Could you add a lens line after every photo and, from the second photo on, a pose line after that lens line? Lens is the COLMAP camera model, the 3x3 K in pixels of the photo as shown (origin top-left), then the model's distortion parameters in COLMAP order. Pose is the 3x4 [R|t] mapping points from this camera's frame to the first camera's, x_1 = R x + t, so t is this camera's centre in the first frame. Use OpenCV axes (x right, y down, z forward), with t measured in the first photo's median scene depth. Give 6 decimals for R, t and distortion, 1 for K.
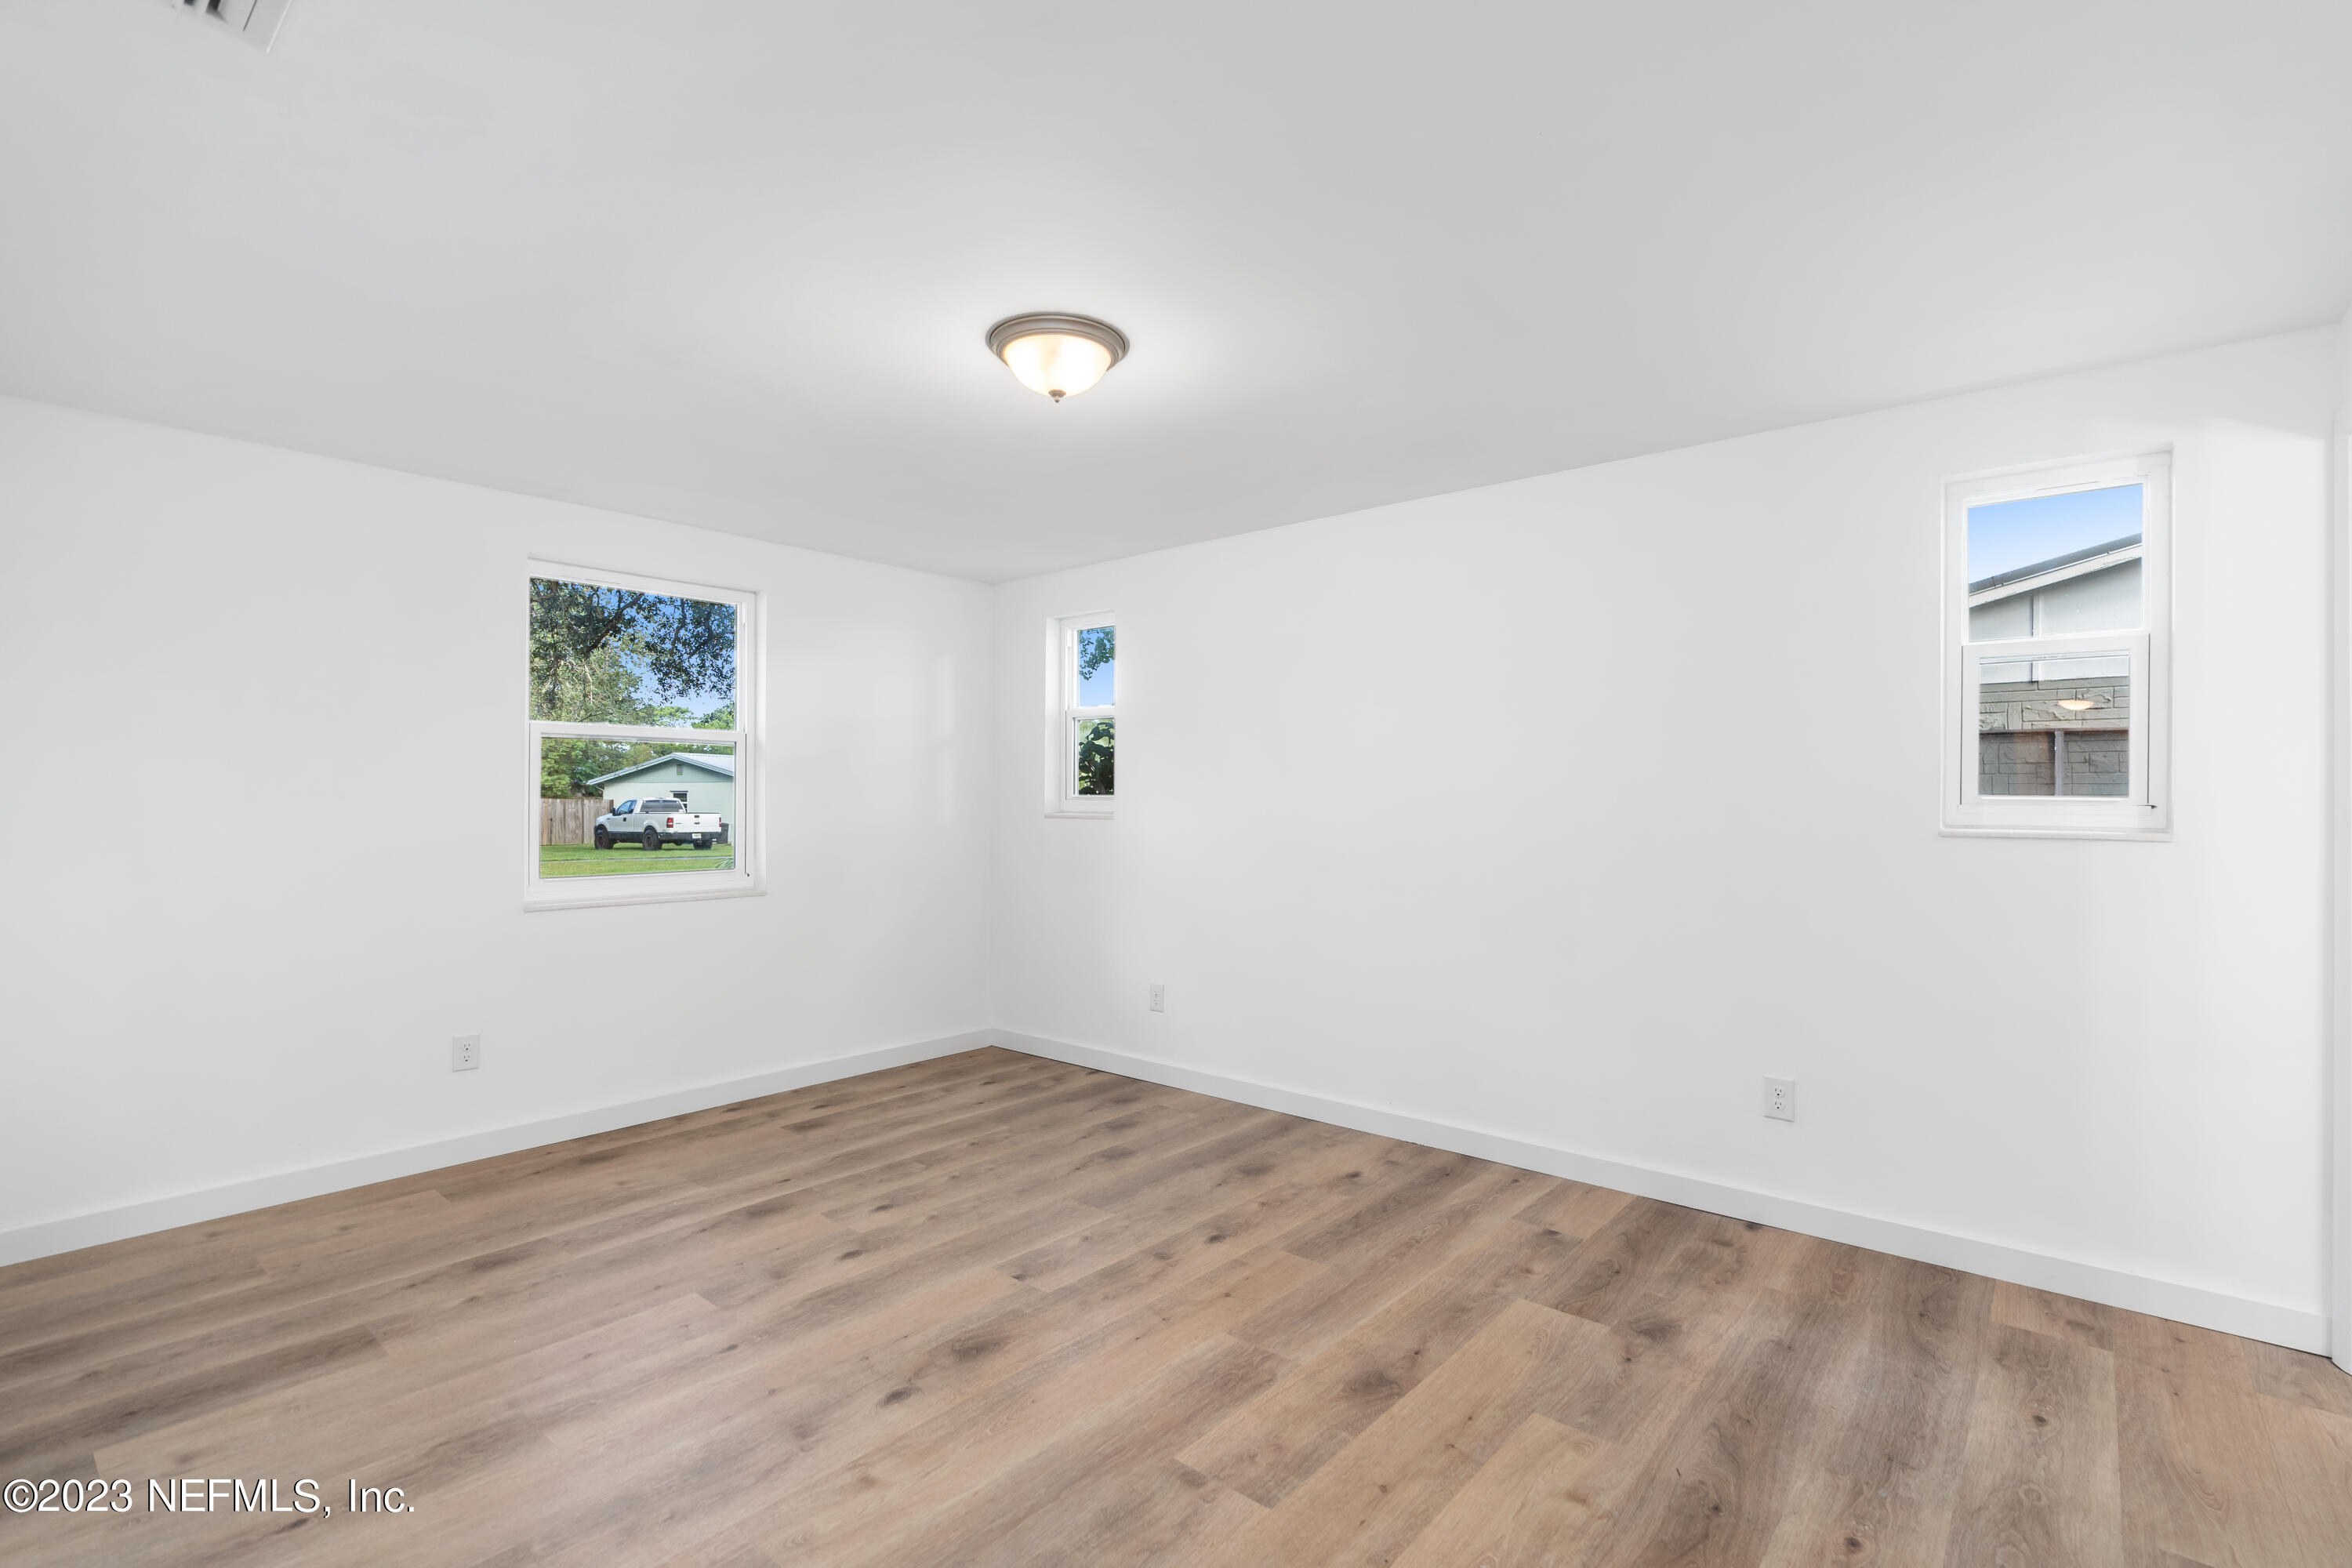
lens RADIAL K [[1079.6, 0, 1189.1], [0, 1079.6, 777.0], [0, 0, 1]] dist [-0.001621, 0.001465]
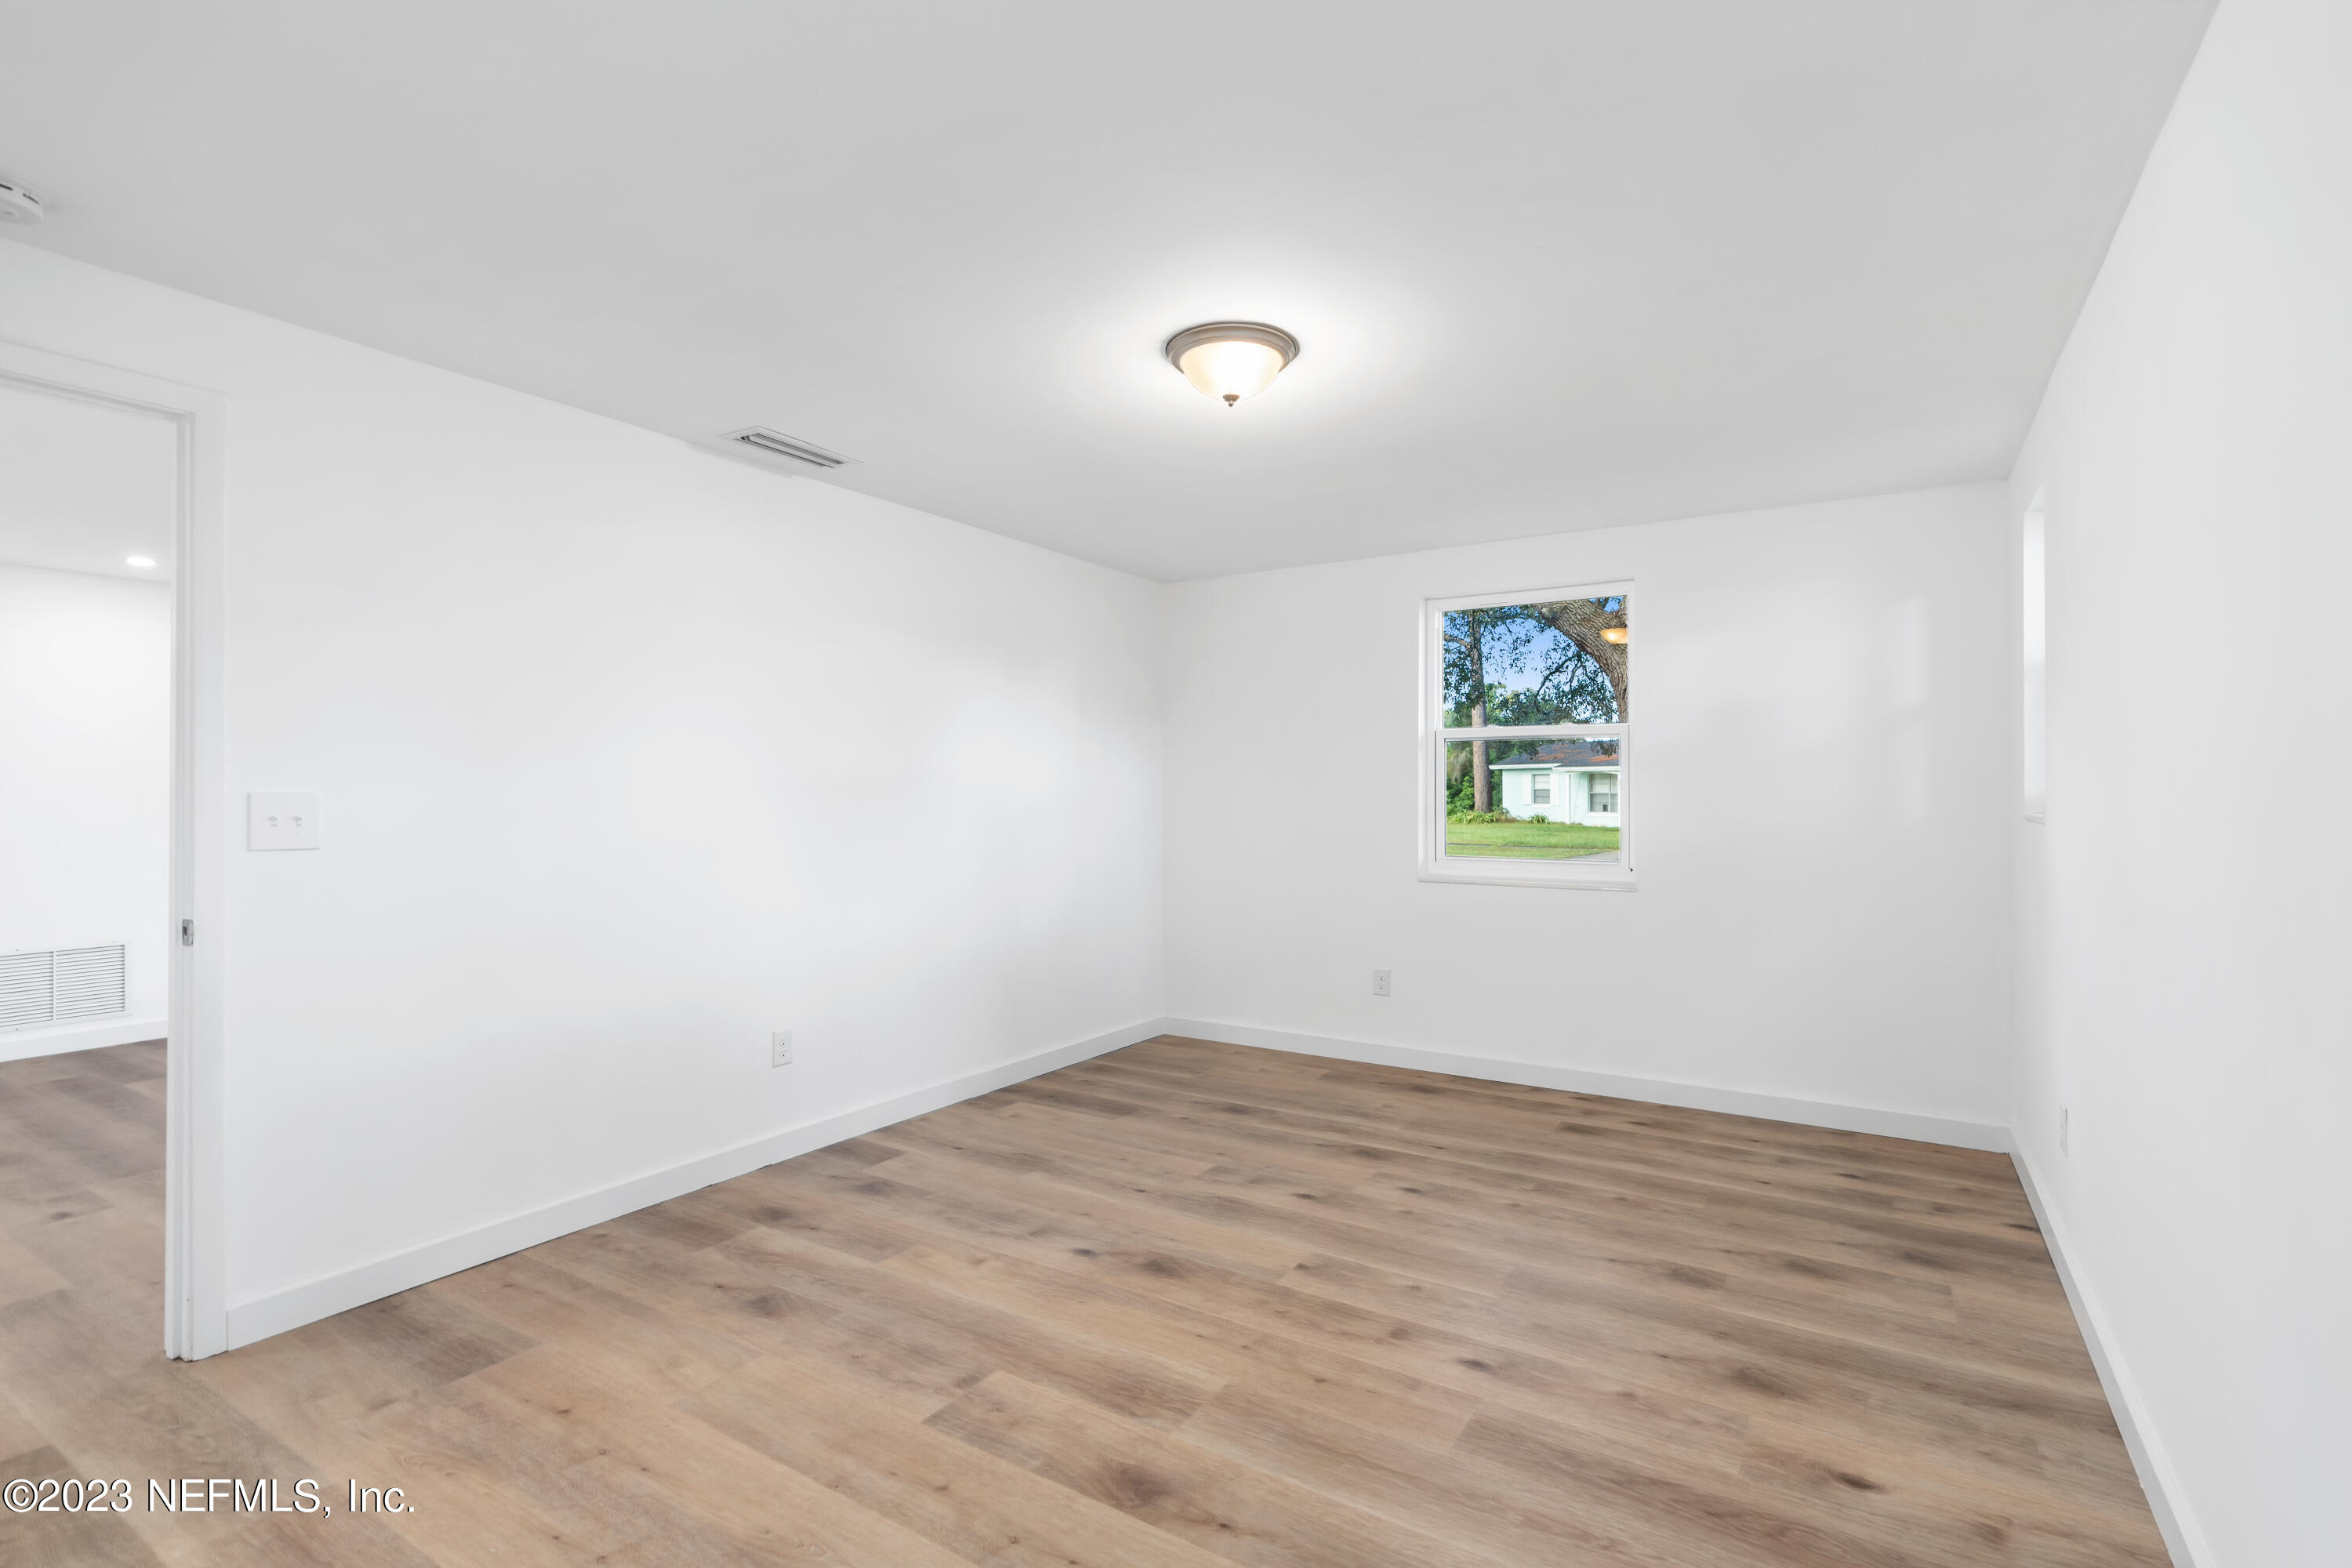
lens RADIAL K [[1079.6, 0, 1171.4], [0, 1079.6, 780.5], [0, 0, 1]] dist [-0.001621, 0.001465]
pose [[0.131017, -0.014205, -0.991278, 0.699563], [0.019641, 0.999738, -0.011730, 0.017616], [0.991186, -0.017932, 0.131261, 0.639337]]
